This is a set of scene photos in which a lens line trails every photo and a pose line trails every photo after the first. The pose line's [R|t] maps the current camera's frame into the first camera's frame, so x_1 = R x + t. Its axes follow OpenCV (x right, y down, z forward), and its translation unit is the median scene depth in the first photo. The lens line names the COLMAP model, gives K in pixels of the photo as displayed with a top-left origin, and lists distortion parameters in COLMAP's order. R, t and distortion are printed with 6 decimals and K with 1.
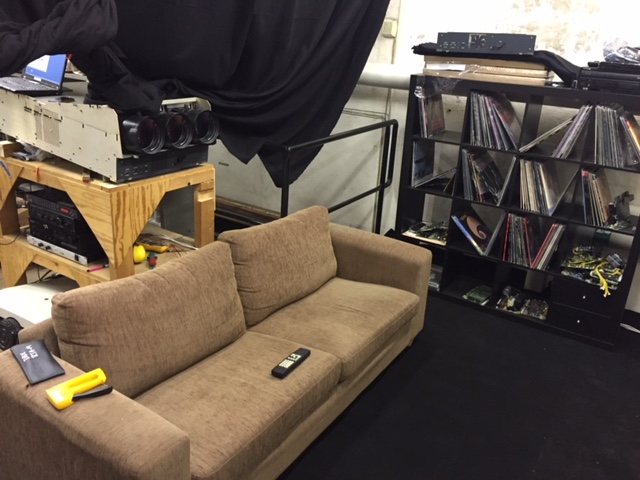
lens RADIAL K [[545.6, 0, 320.4], [0, 545.6, 241.1], [0, 0, 1]] dist [0.064727, -0.084689]
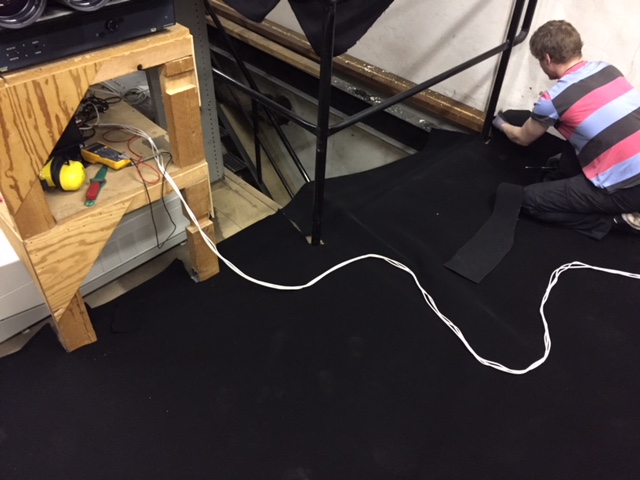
lens RADIAL K [[545.6, 0, 318.8], [0, 545.6, 237.3], [0, 0, 1]] dist [0.064727, -0.084689]
pose [[0.973867, 0.132336, -0.184580, 0.072233], [-0.064222, 0.939994, 0.335093, -0.142442], [0.217849, -0.314482, 0.923928, 0.454940]]
